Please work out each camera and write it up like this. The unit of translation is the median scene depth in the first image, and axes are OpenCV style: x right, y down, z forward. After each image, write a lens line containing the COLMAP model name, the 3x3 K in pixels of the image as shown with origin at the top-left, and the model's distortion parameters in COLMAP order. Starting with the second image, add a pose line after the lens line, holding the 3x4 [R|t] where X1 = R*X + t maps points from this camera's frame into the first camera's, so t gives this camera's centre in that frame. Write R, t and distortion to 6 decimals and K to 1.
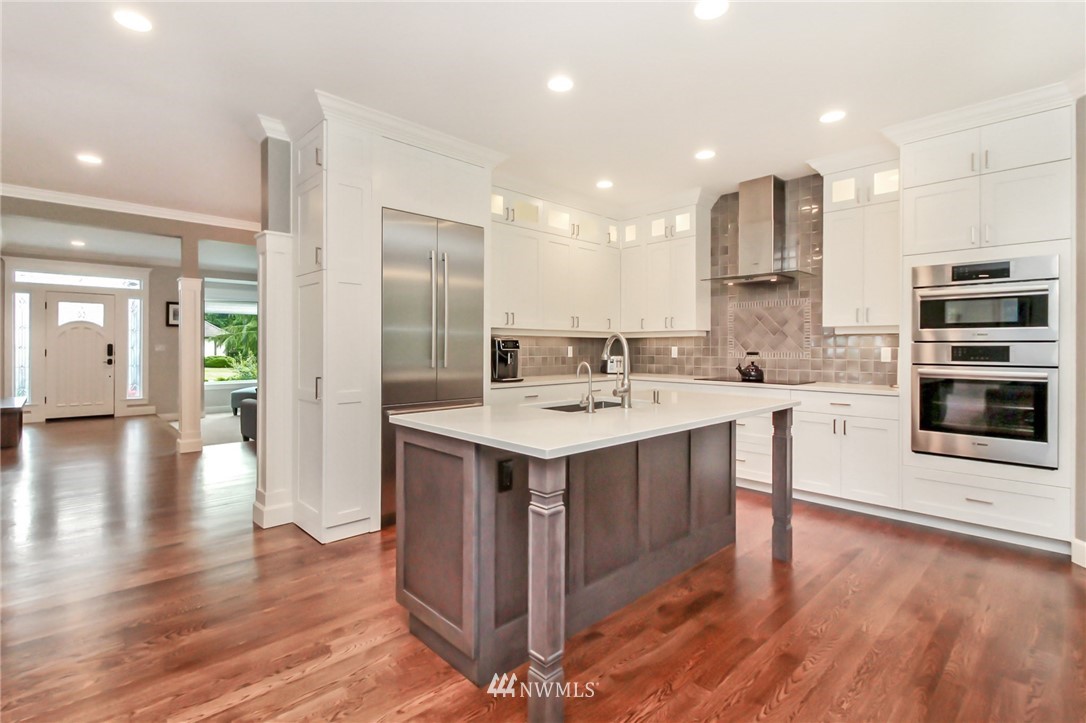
lens RADIAL K [[503.4, 0, 517.8], [0, 503.4, 347.5], [0, 0, 1]] dist [-0.003896, -0.005401]
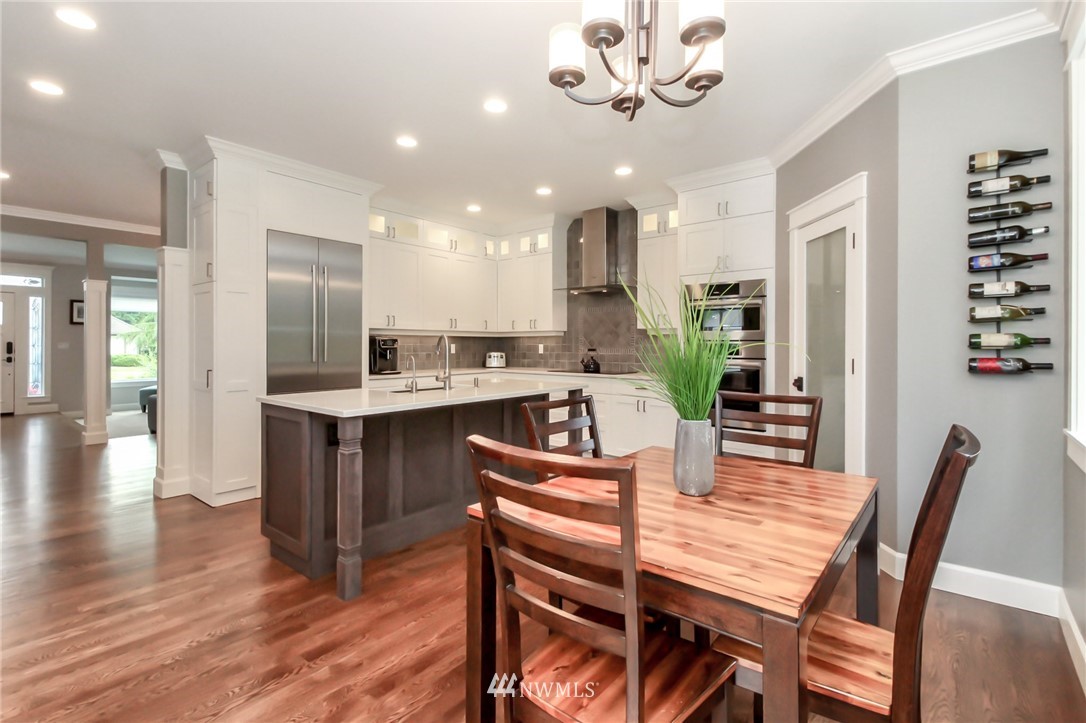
lens RADIAL K [[503.4, 0, 517.5], [0, 503.4, 345.5], [0, 0, 1]] dist [-0.003896, -0.005401]
pose [[0.992696, -0.000353, 0.120638, 0.155592], [0.000286, 1.000000, 0.000575, 0.000258], [-0.120638, -0.000536, 0.992696, -0.233839]]
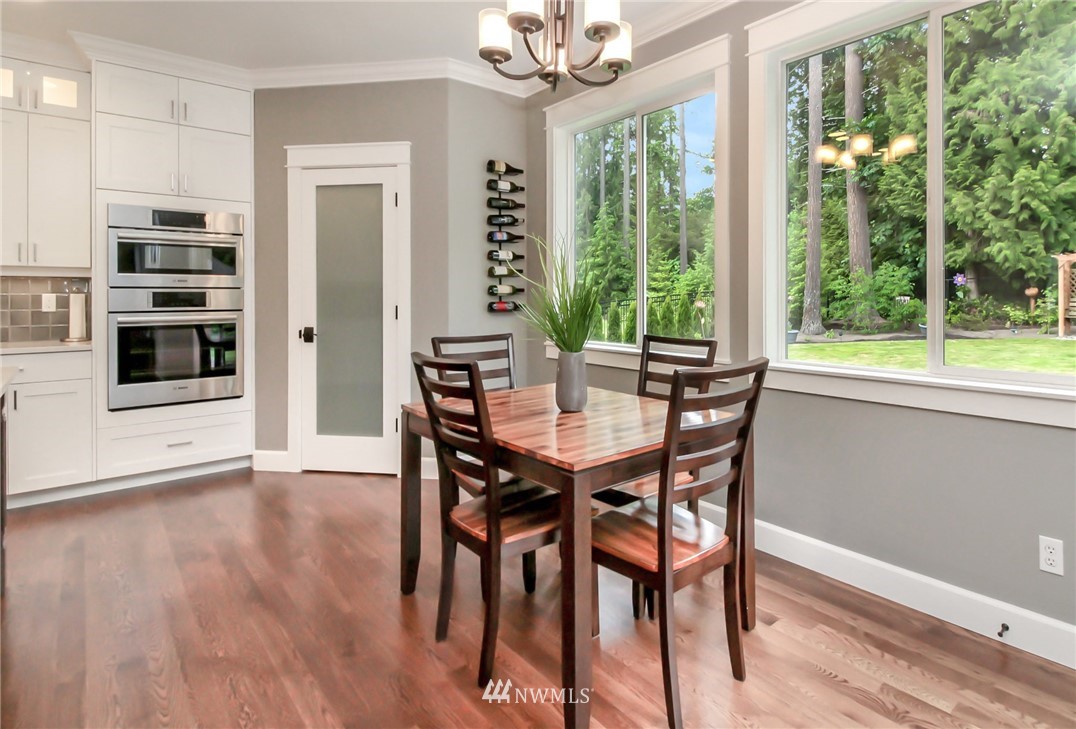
lens RADIAL K [[569.8, 0, 621.7], [0, 569.8, 294.8], [0, 0, 1]] dist [0.027186, -0.000412]
pose [[-0.016467, -0.006825, 0.999841, -0.217984], [0.001502, 0.999975, 0.006851, -0.003163], [-0.999863, 0.001614, -0.016457, 0.090029]]
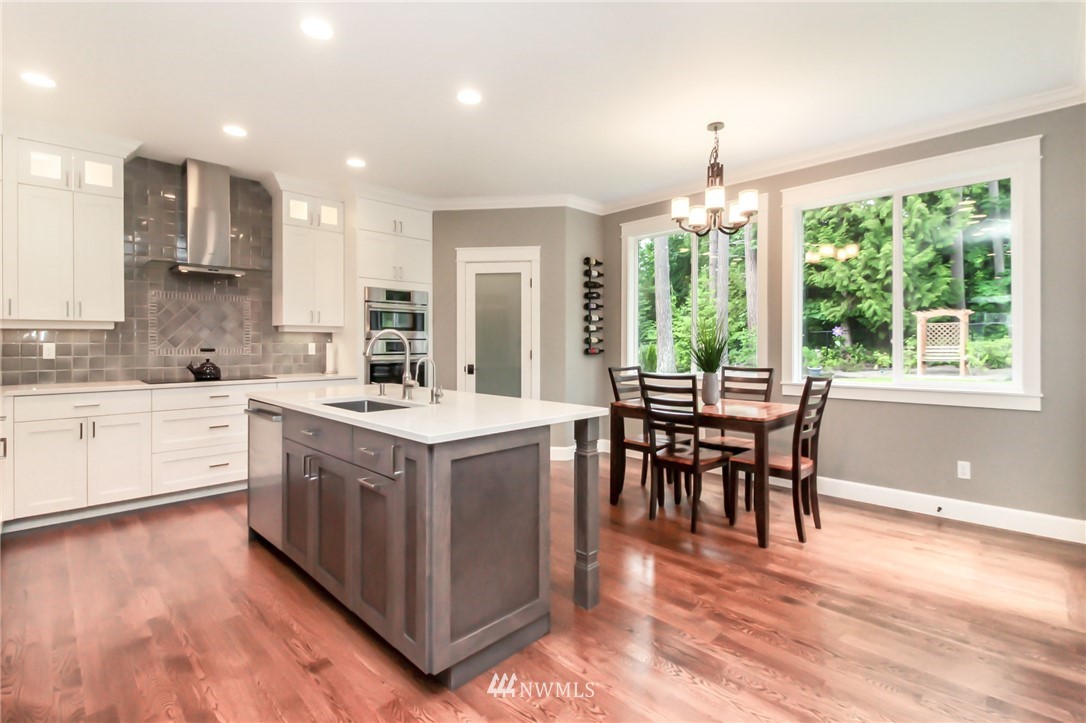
lens RADIAL K [[507.8, 0, 543.5], [0, 507.8, 338.1], [0, 0, 1]] dist [0.023933, -0.002005]
pose [[-0.052495, 0.003602, 0.998615, -0.586600], [0.002402, 0.999991, -0.003481, -0.006491], [-0.998618, 0.002216, -0.052503, 0.489200]]
